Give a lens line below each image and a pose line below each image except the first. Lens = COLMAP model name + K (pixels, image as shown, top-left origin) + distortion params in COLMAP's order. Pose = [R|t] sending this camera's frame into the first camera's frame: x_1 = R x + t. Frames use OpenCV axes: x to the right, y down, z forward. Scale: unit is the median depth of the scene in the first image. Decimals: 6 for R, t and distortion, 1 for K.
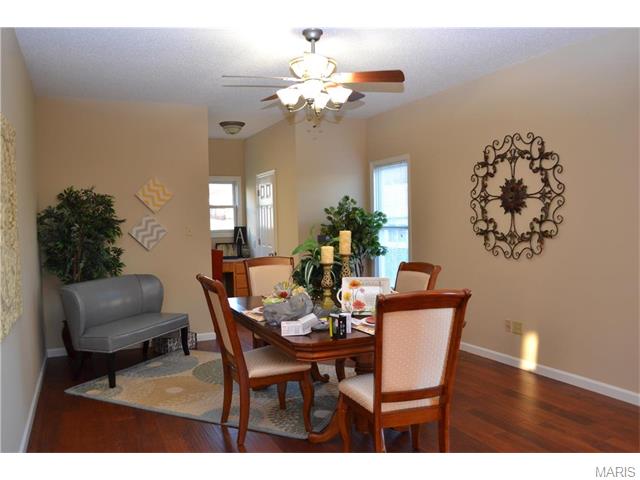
lens RADIAL K [[515.2, 0, 320.0], [0, 515.2, 240.4], [0, 0, 1]] dist [-0.081619, 0.002473]
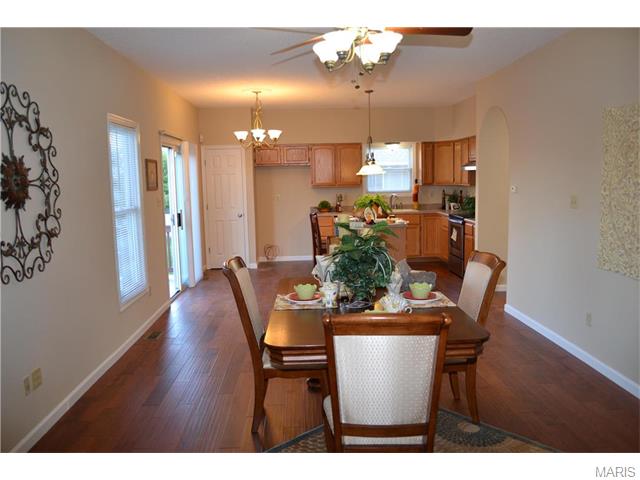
lens RADIAL K [[515.2, 0, 319.5], [0, 515.2, 240.1], [0, 0, 1]] dist [-0.081619, 0.002473]
pose [[-0.913694, -0.022536, 0.405778, -0.234513], [0.041488, 0.988072, 0.148296, -0.096728], [-0.404280, 0.152333, -0.901861, 1.486080]]
